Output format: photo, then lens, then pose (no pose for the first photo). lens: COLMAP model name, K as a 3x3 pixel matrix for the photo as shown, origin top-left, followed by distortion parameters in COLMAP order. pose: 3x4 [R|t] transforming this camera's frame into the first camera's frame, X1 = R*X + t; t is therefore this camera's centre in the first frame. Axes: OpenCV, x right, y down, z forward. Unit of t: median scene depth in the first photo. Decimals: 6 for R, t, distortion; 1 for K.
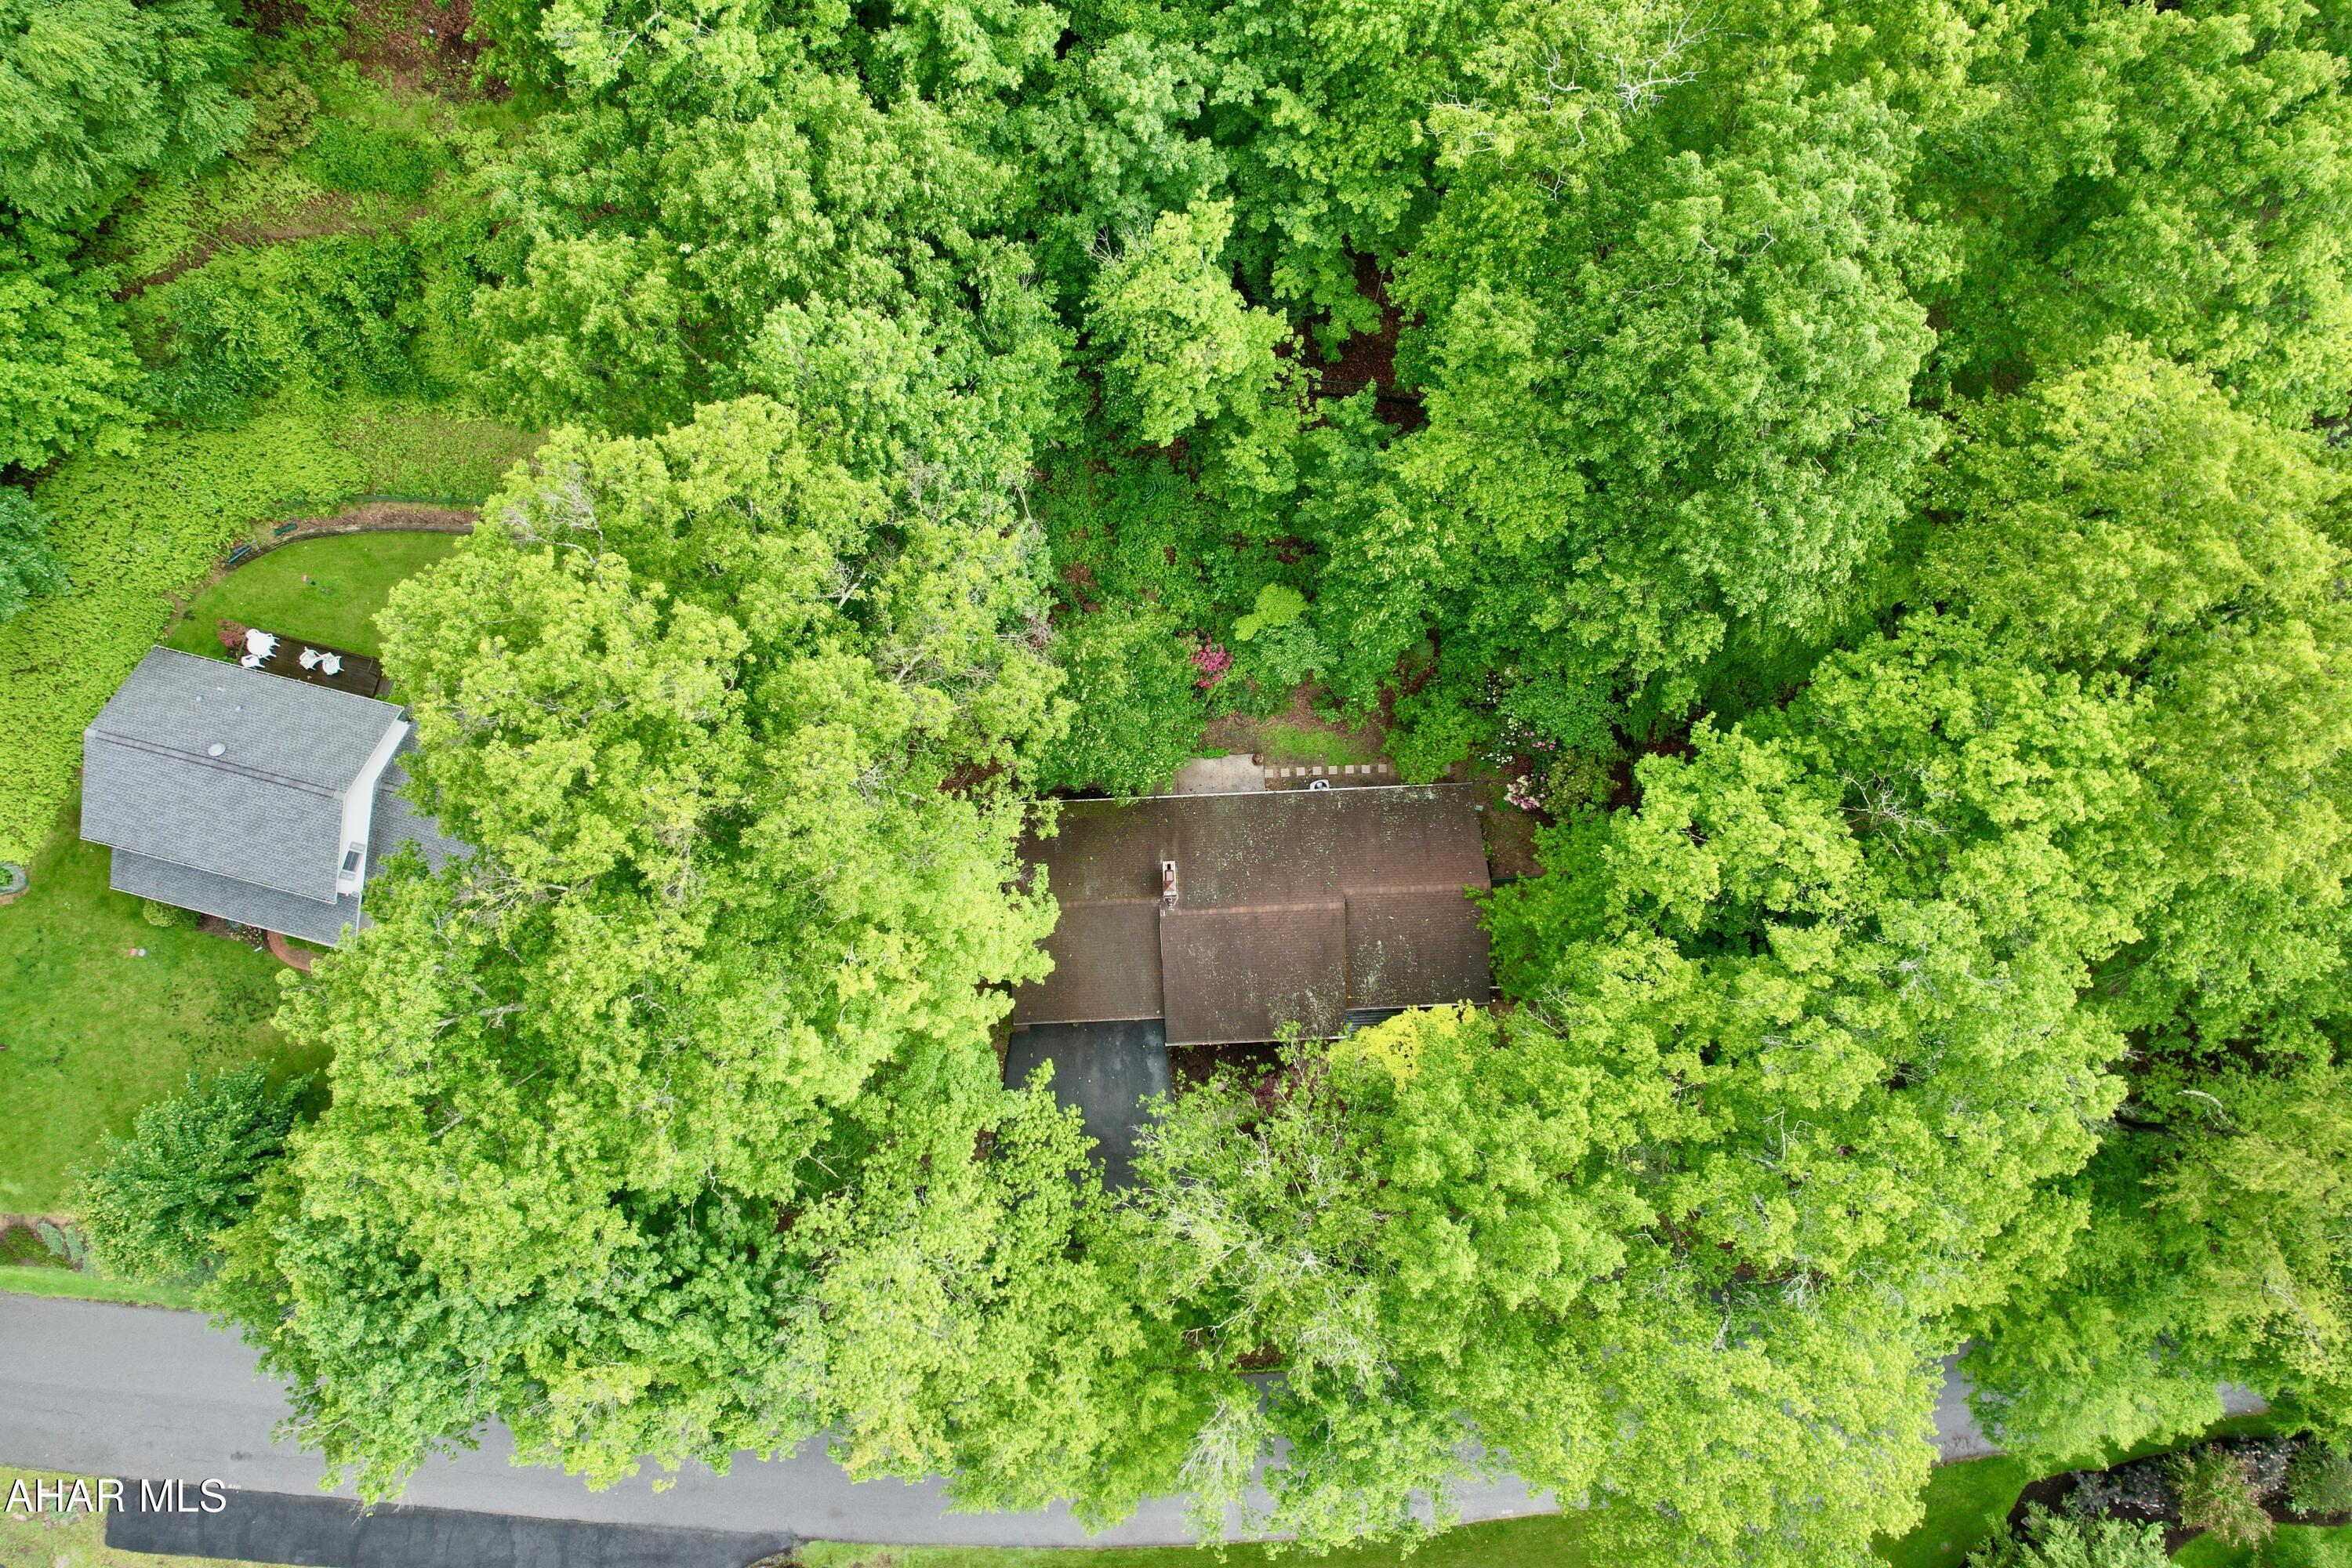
lens RADIAL K [[1435.9, 0, 1180.2], [0, 1435.9, 790.1], [0, 0, 1]] dist [-0.005204, 0.002740]
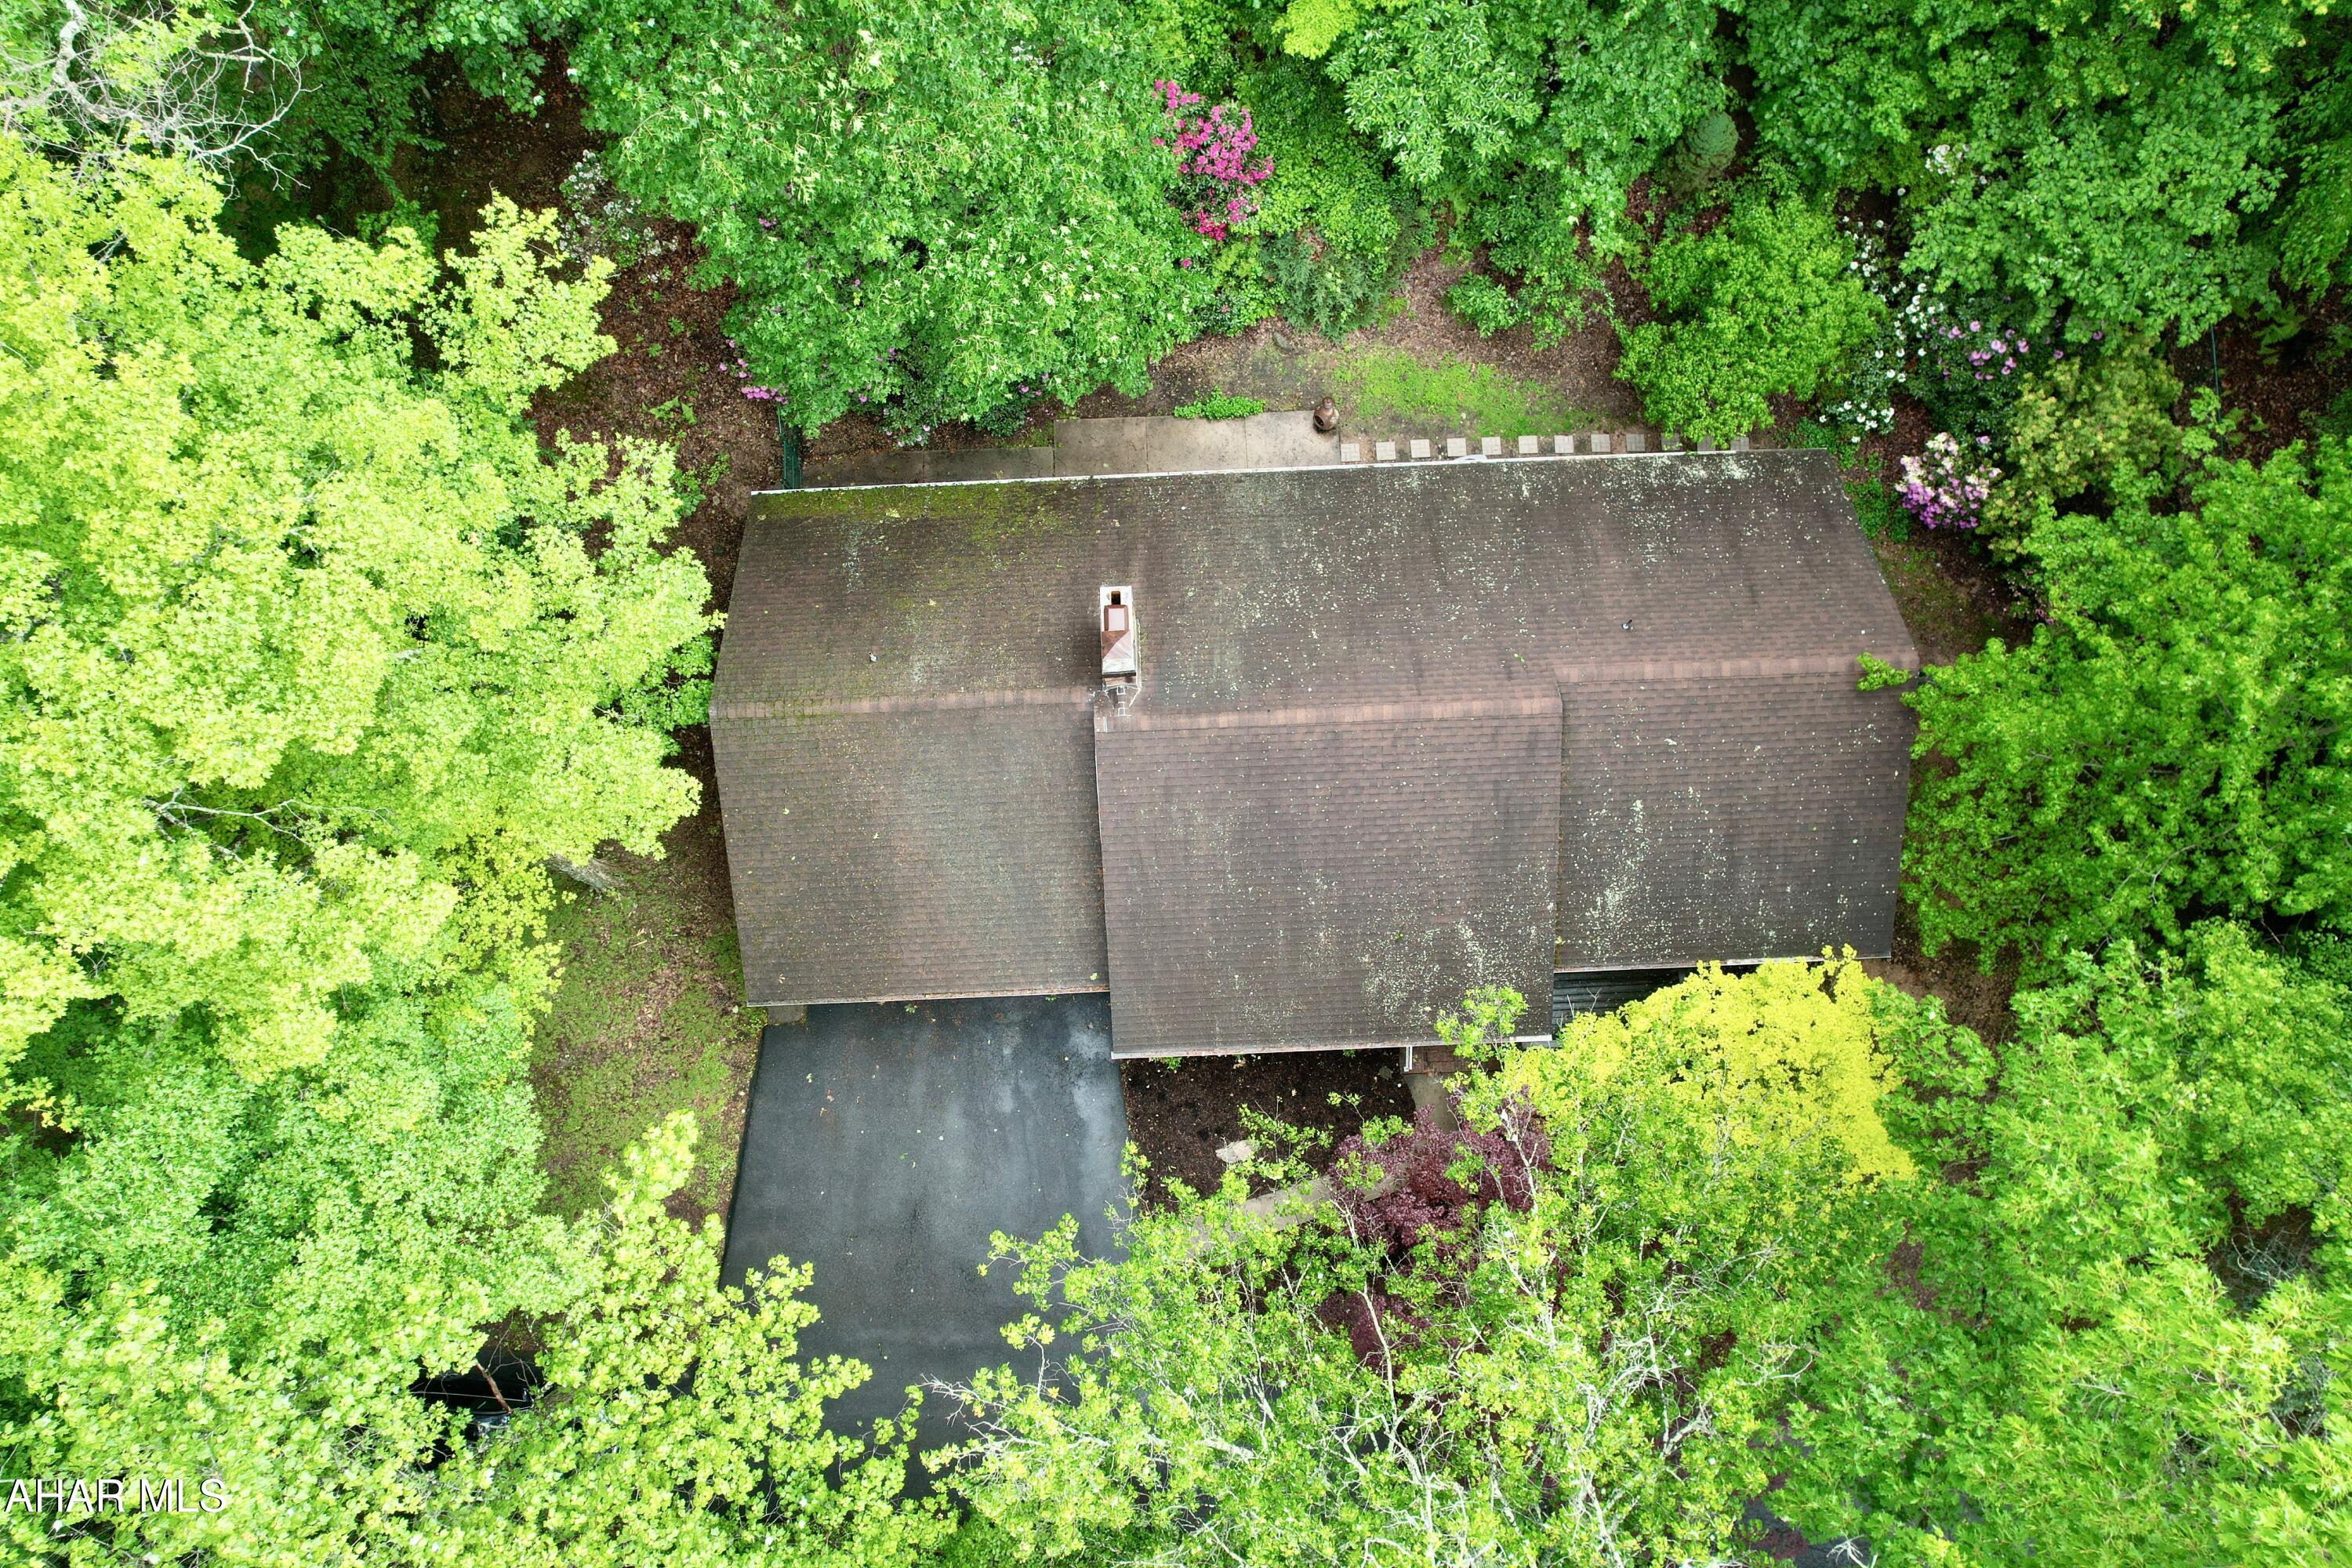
lens RADIAL K [[1435.9, 0, 1172.0], [0, 1435.9, 779.2], [0, 0, 1]] dist [-0.005204, 0.002740]
pose [[0.999971, 0.001917, -0.007384, 0.010129], [-0.001935, 0.999995, -0.002445, 0.101823], [0.007380, 0.002459, 0.999970, 0.603090]]
